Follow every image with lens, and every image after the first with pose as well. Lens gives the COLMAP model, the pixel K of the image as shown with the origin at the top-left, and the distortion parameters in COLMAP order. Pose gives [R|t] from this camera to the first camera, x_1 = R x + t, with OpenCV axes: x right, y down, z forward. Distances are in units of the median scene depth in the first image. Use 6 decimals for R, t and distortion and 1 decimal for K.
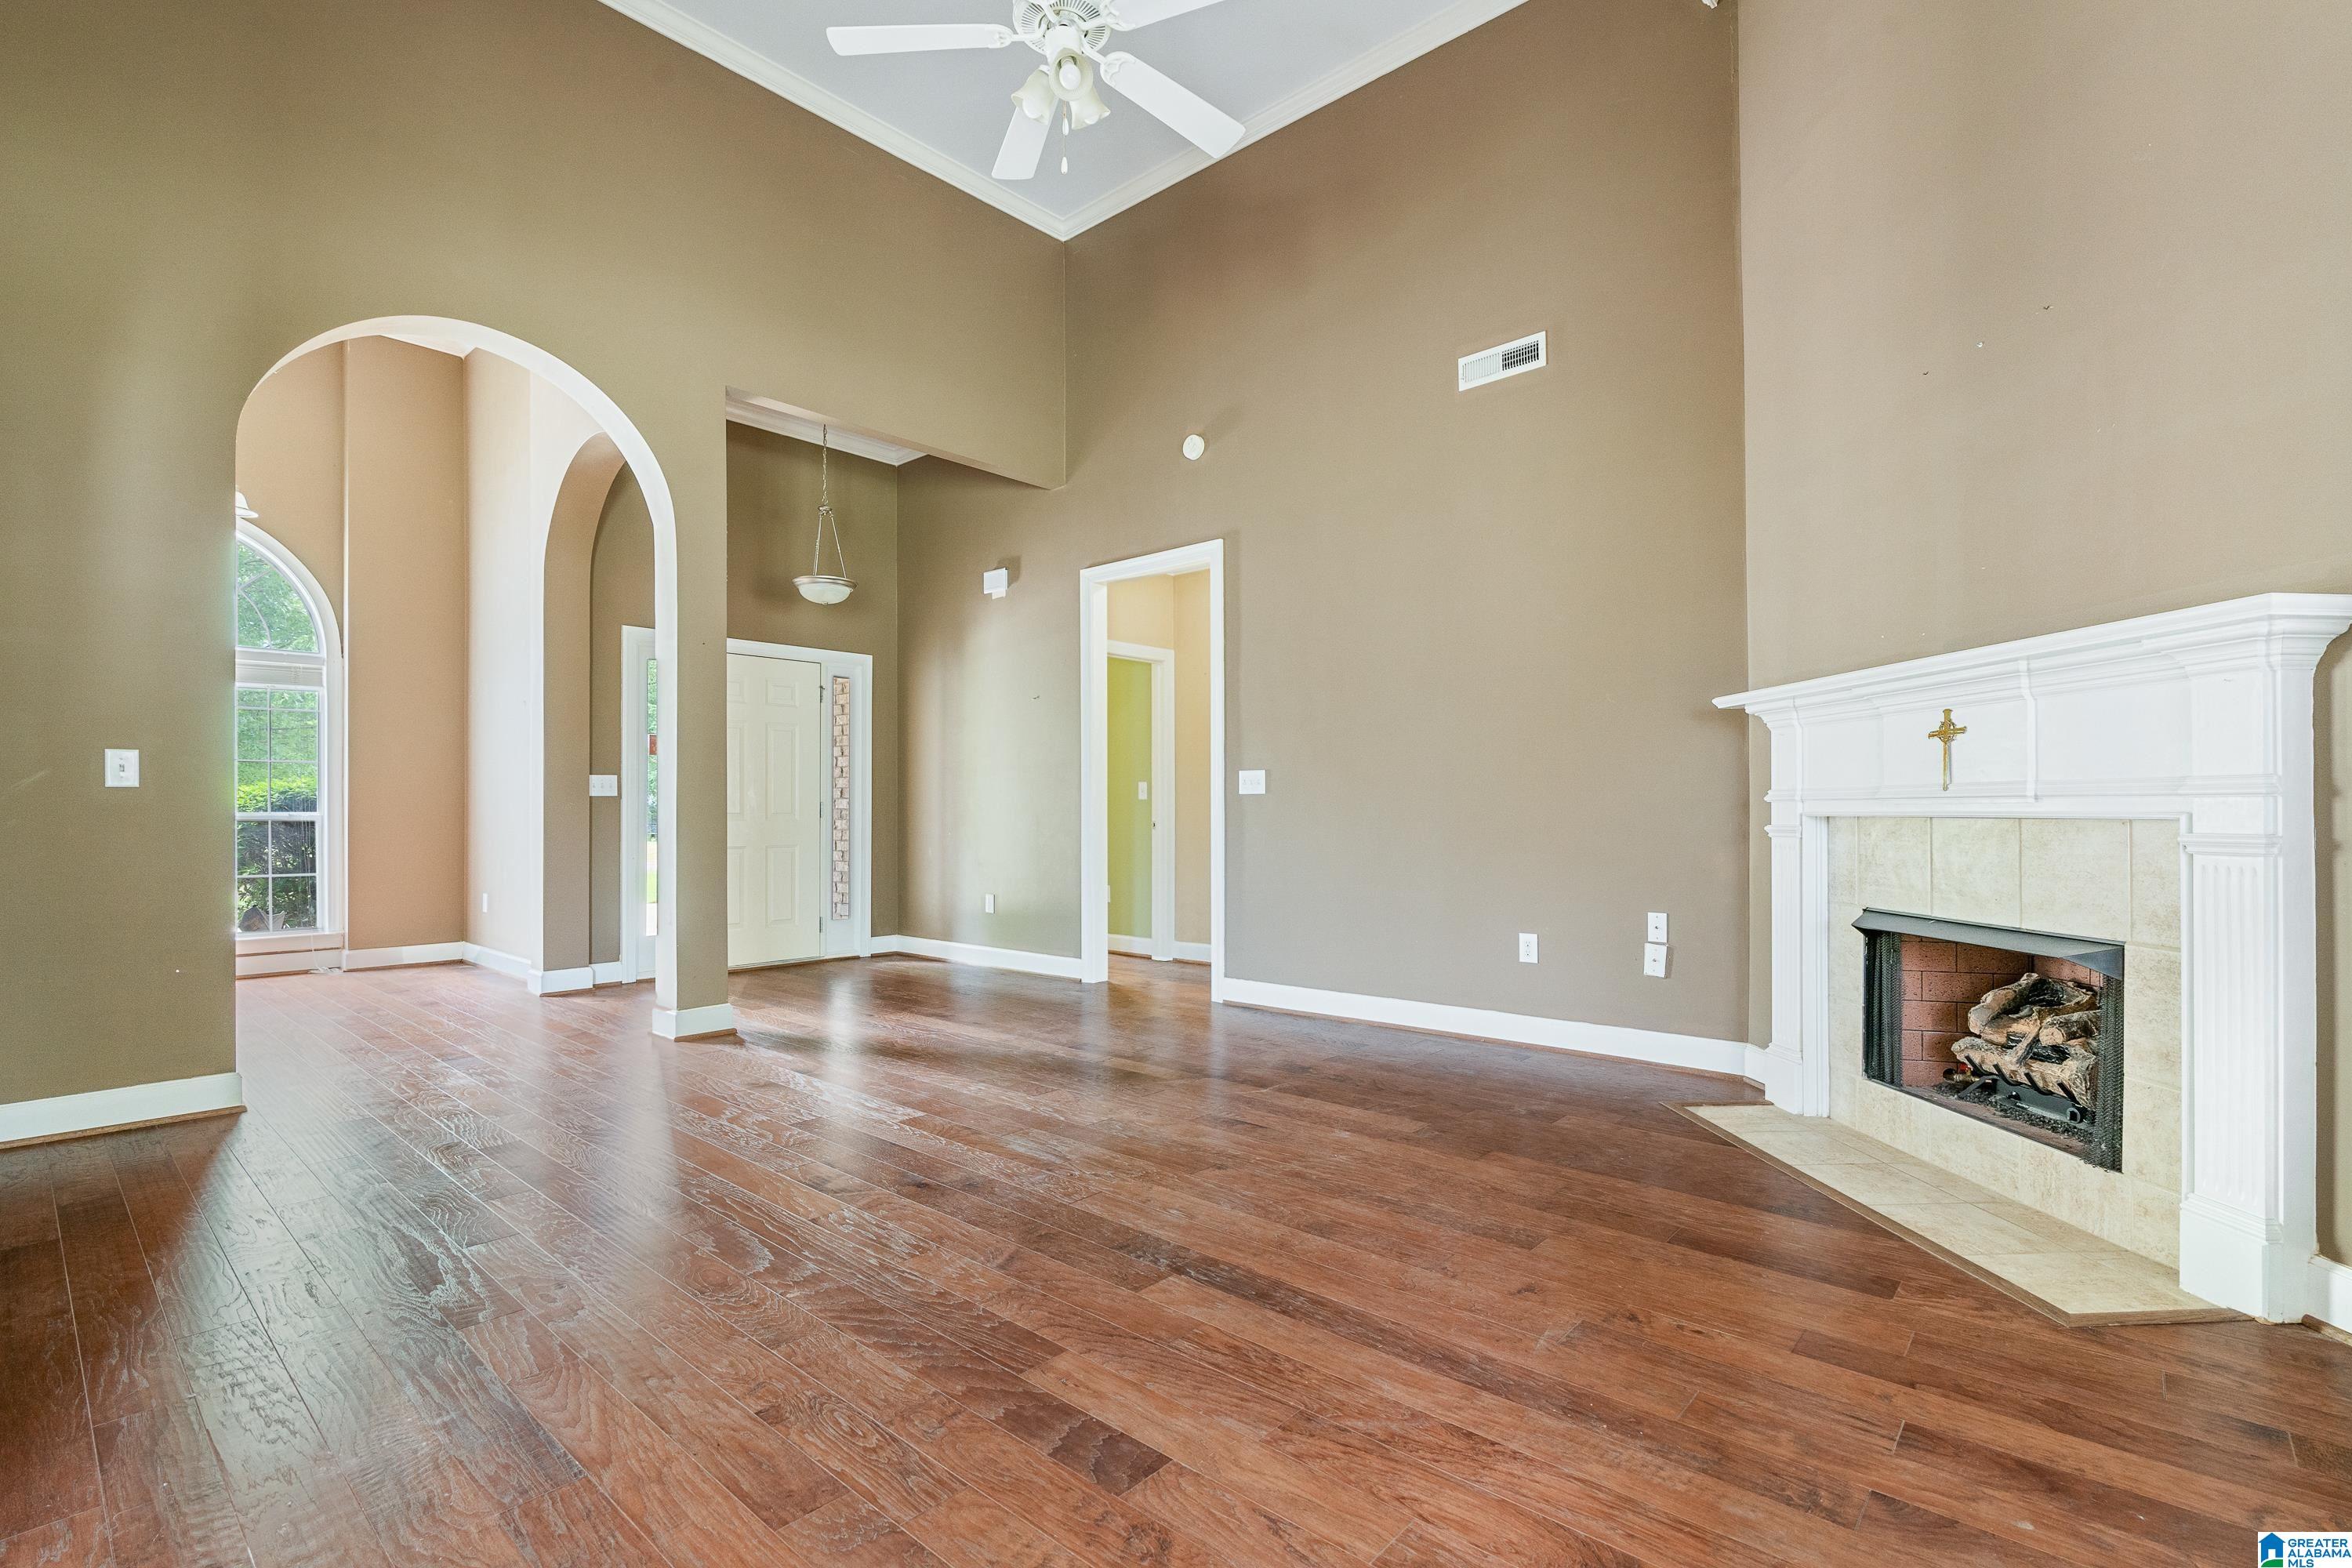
lens RADIAL K [[1087.3, 0, 1140.4], [0, 1087.3, 798.3], [0, 0, 1]] dist [-0.000203, 0.000171]
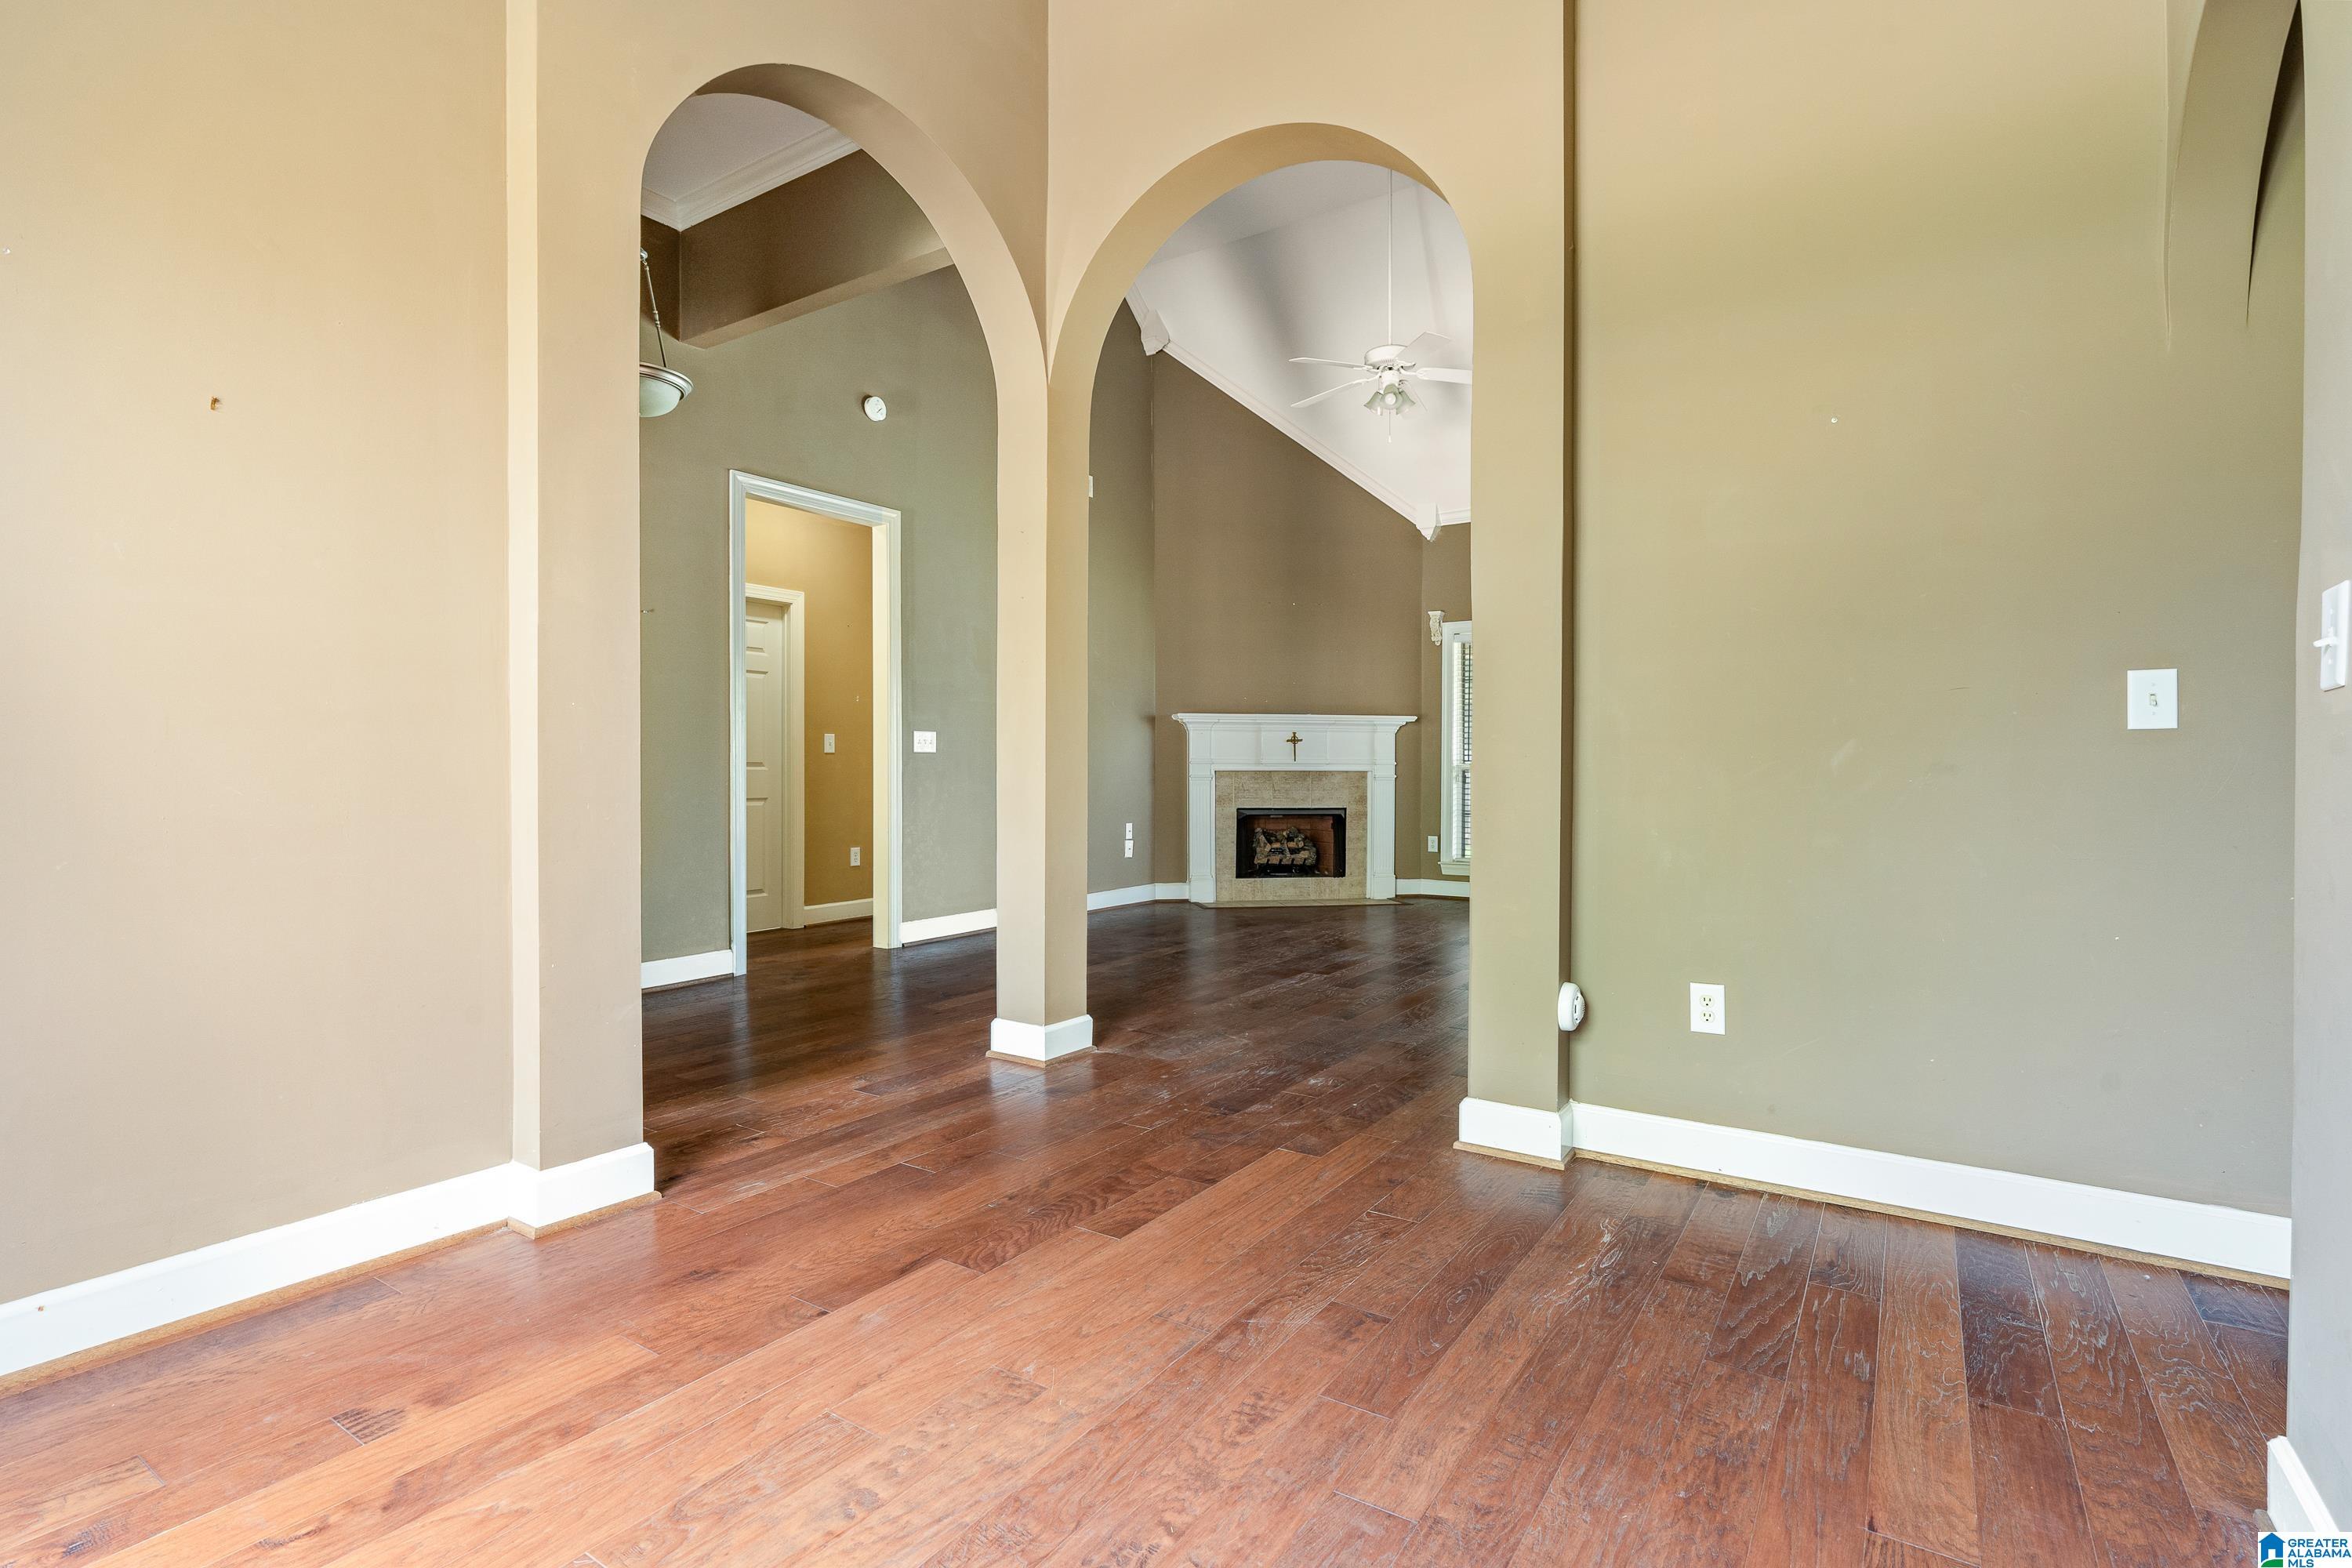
lens RADIAL K [[1137.5, 0, 1175.4], [0, 1137.5, 780.0], [0, 0, 1]] dist [0.001666, 0.000619]
pose [[-0.174679, -0.005851, 0.984608, -1.454031], [-0.010813, 0.999933, 0.004024, 0.022674], [-0.984566, -0.009944, -0.174731, 1.262674]]
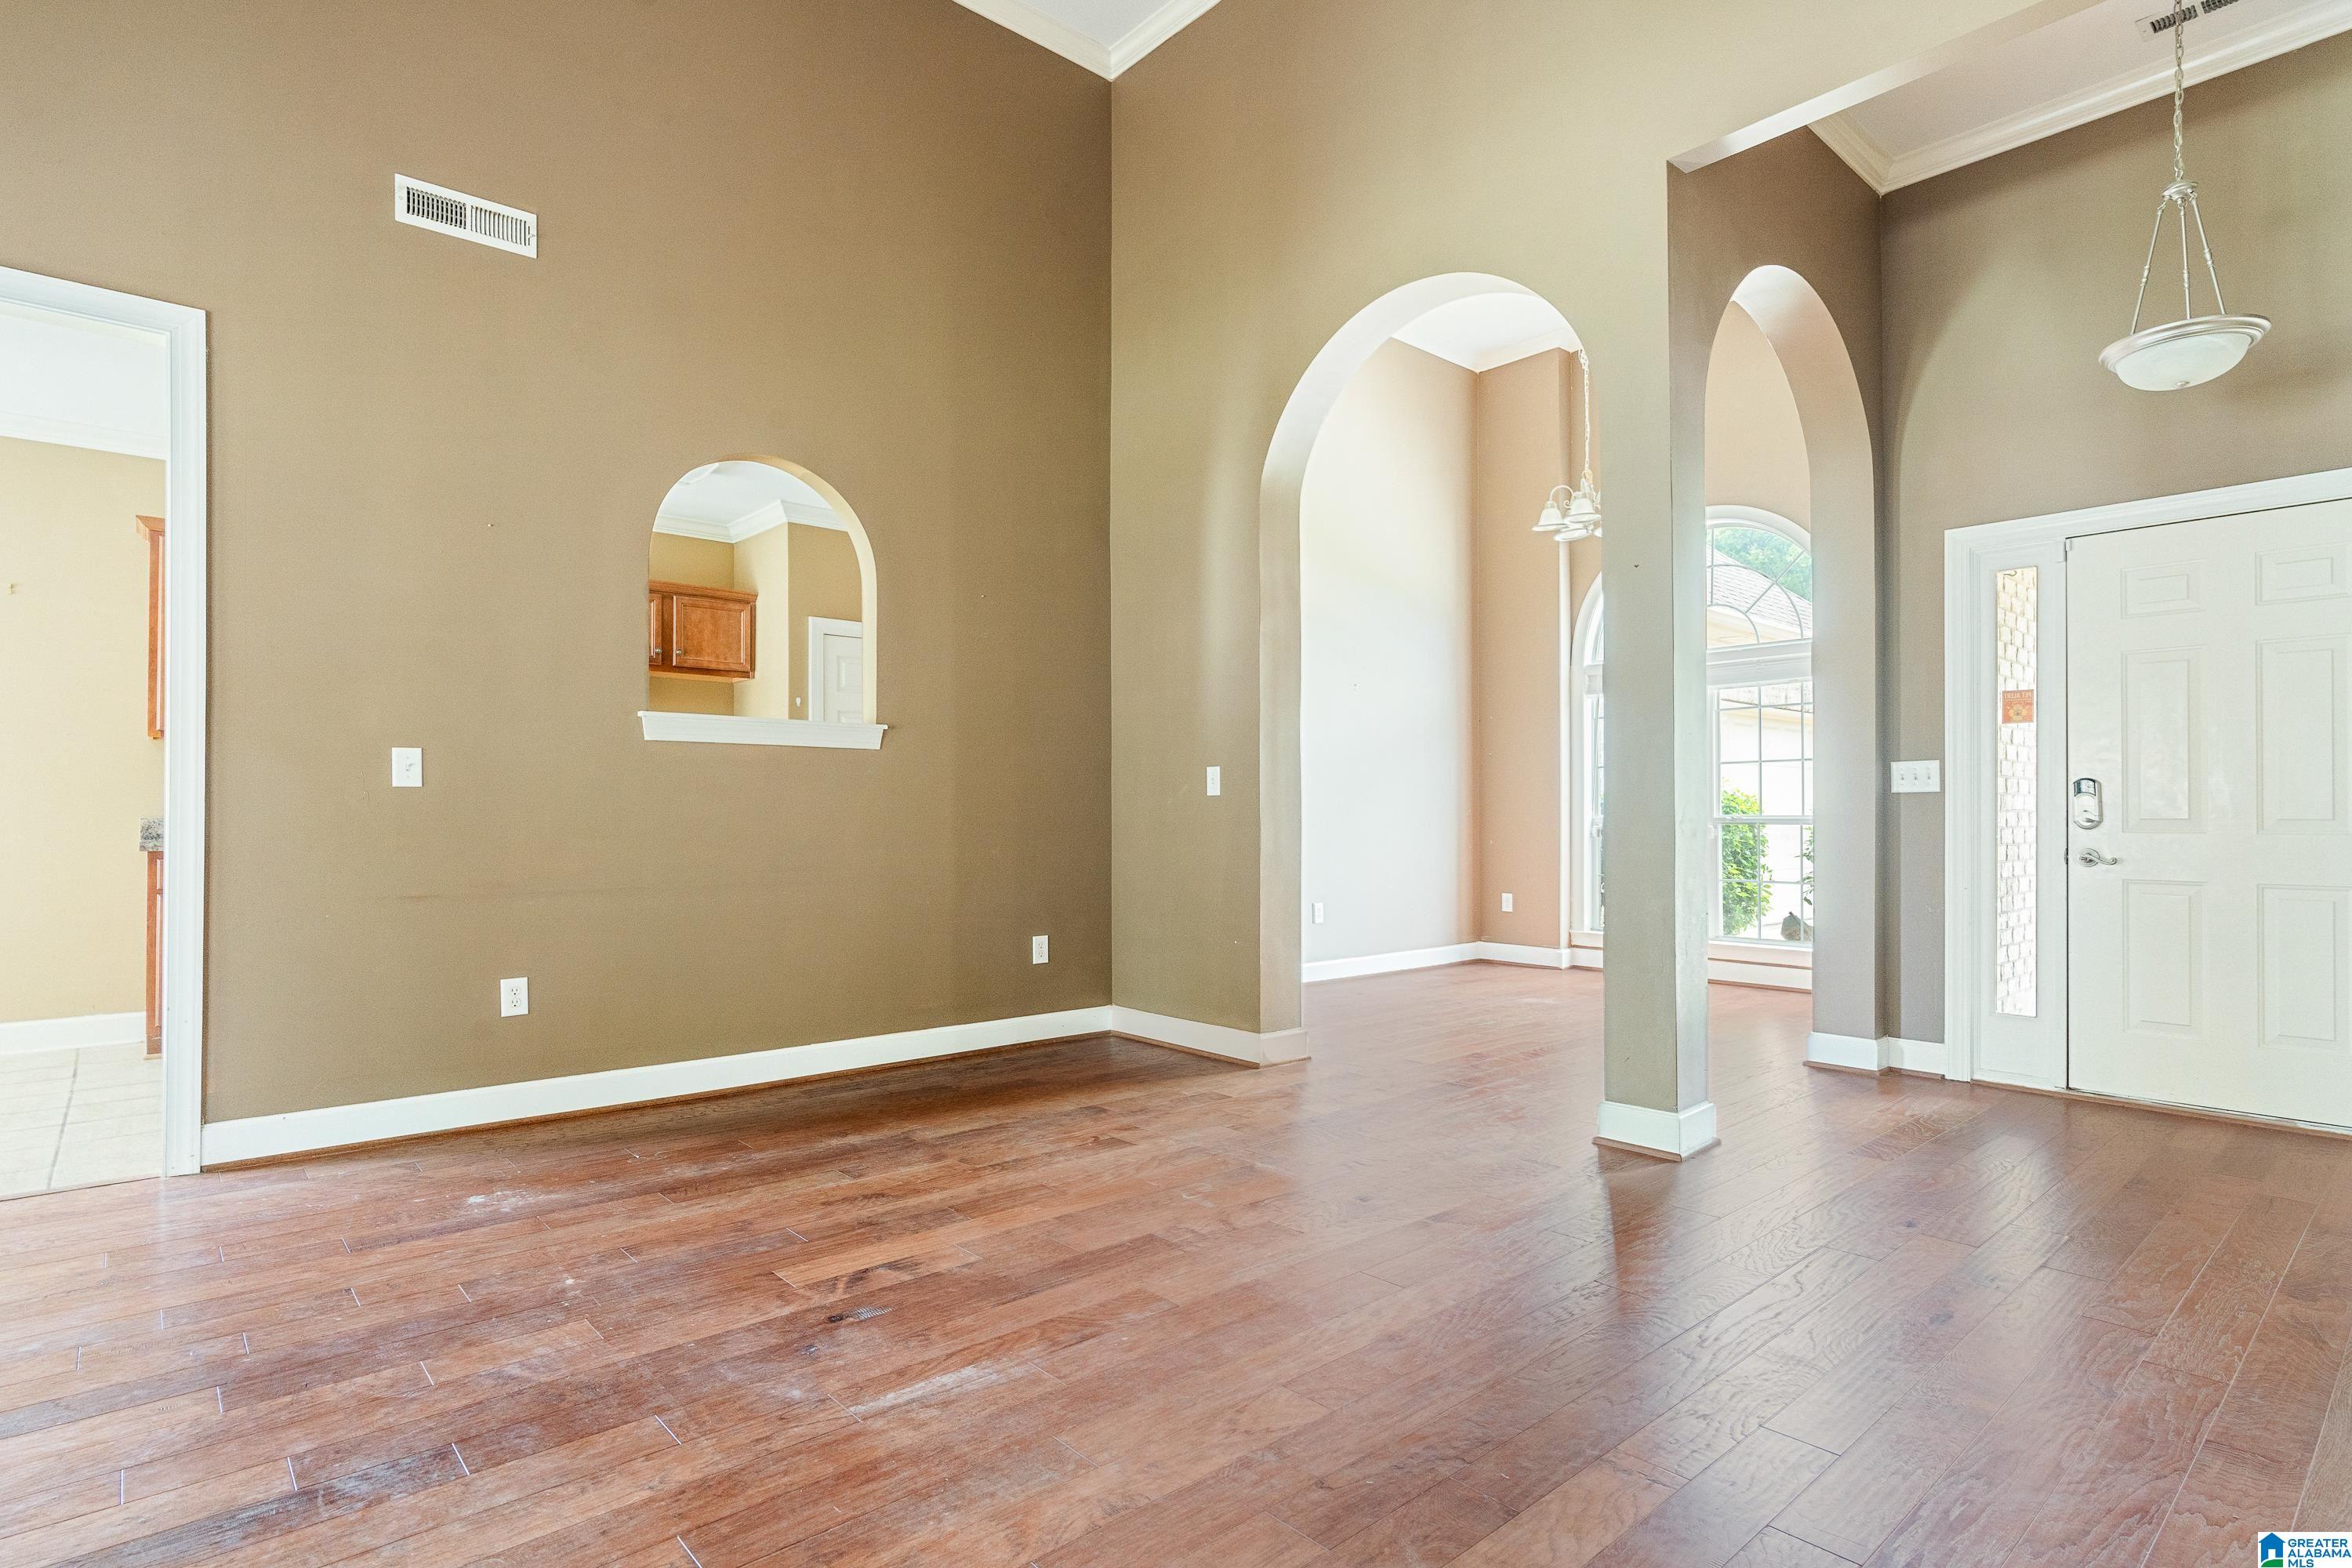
lens RADIAL K [[1196.1, 0, 1188.9], [0, 1196.1, 800.6], [0, 0, 1]] dist [-0.004351, 0.001307]
pose [[-0.086673, -0.009971, -0.996187, 0.380928], [0.011020, 0.999879, -0.010967, 0.008528], [0.996176, -0.011929, -0.086553, 0.842102]]
